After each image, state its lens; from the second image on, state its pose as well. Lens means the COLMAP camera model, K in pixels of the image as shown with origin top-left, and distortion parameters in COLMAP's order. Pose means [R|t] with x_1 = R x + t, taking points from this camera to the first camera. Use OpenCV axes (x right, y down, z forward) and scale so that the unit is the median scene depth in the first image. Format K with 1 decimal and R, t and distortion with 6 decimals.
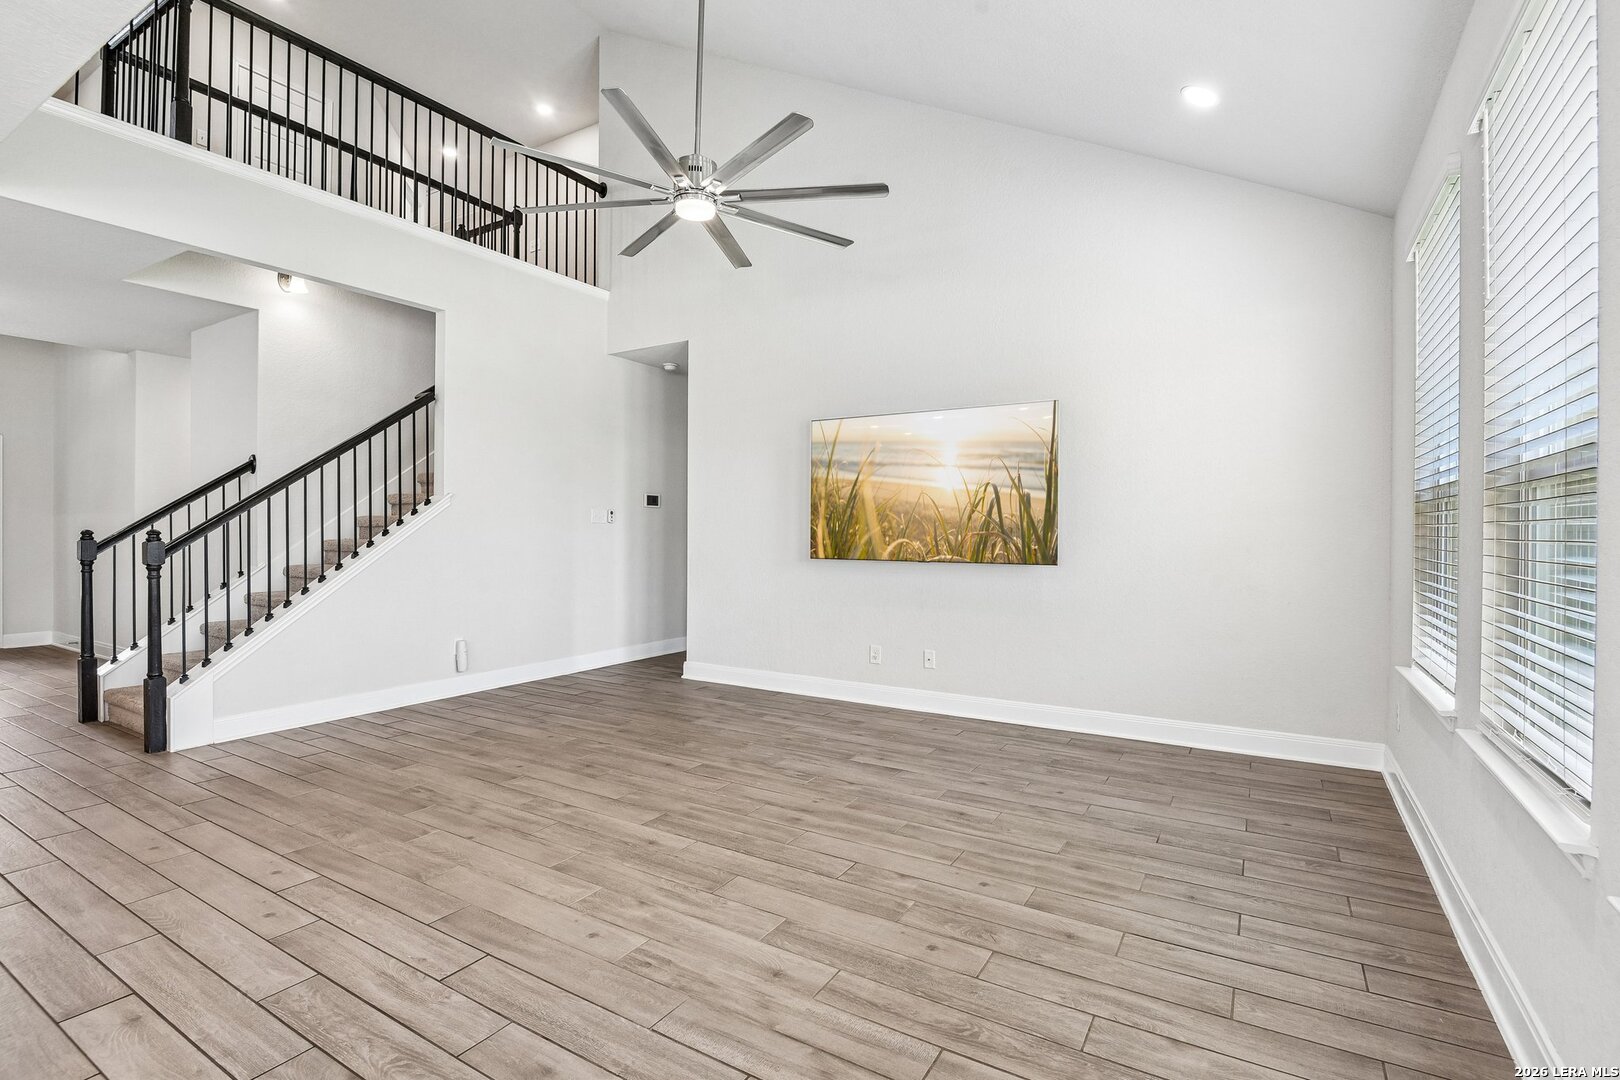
lens RADIAL K [[763.0, 0, 810.0], [0, 763.0, 540.0], [0, 0, 1]] dist [-0.015021, -0.001129]
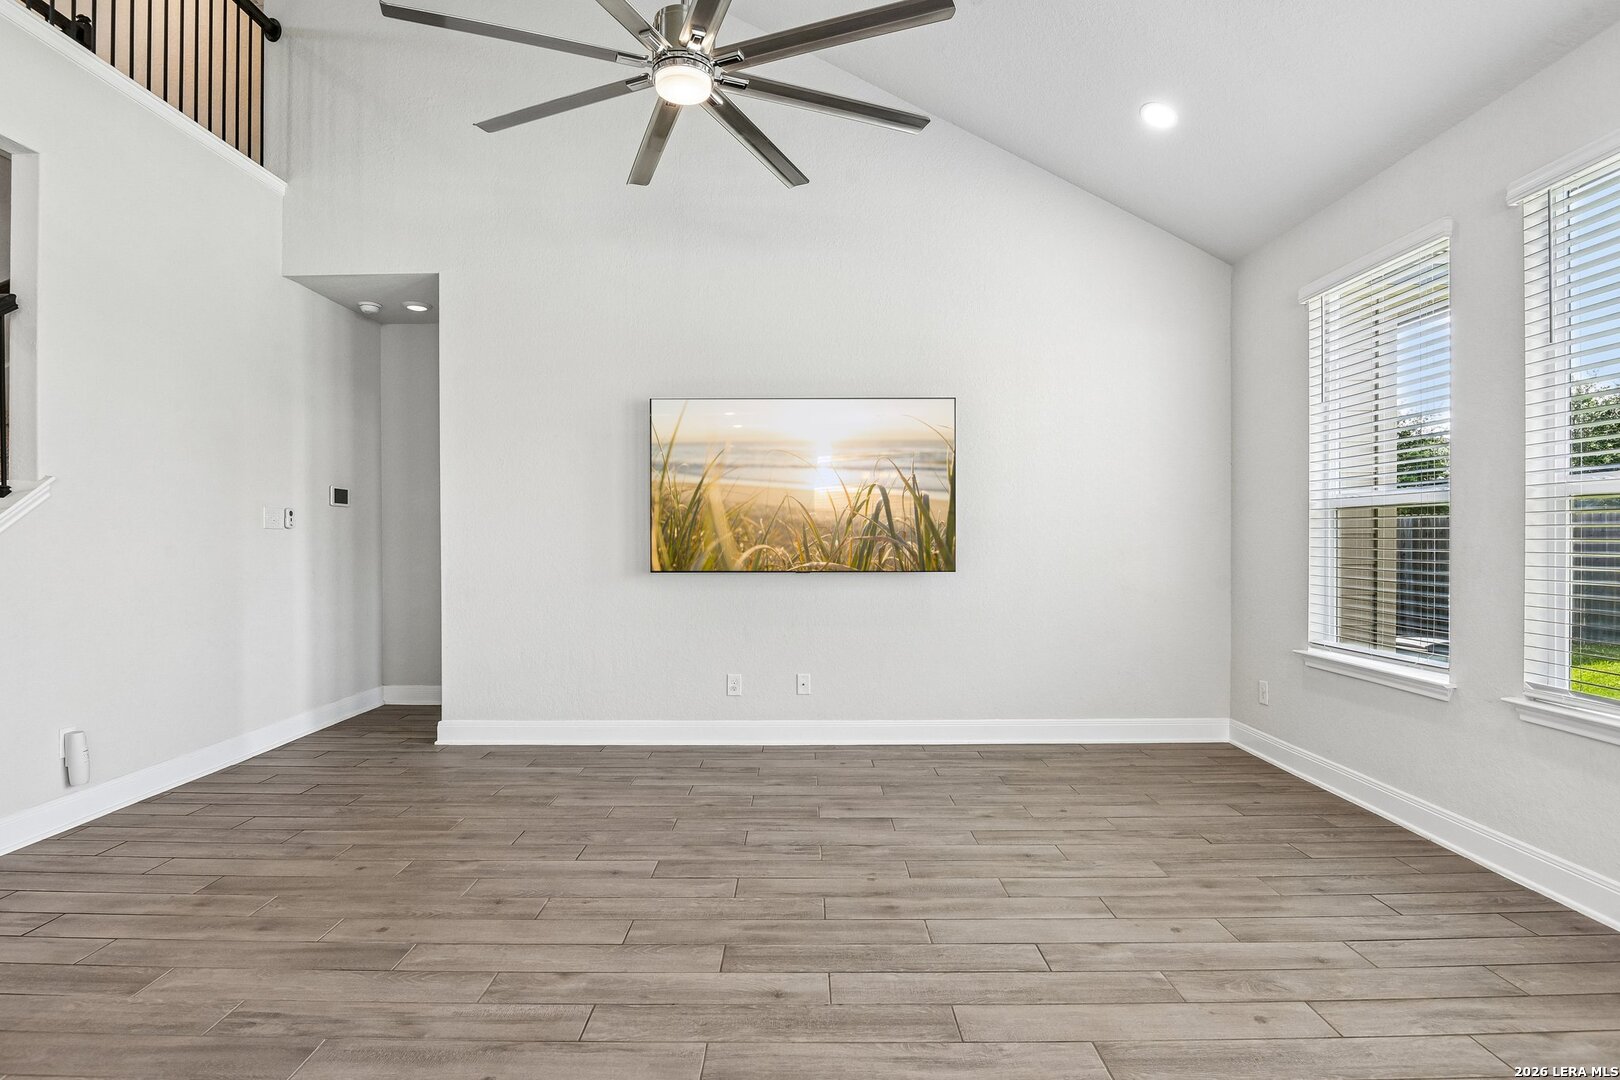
lens RADIAL K [[806.9, 0, 804.1], [0, 806.9, 544.5], [0, 0, 1]] dist [-0.010651, -0.008627]
pose [[0.855556, -0.011811, 0.517576, -0.418832], [0.013486, 0.999909, 0.000526, -0.004171], [-0.517535, 0.006530, 0.855637, 0.278230]]
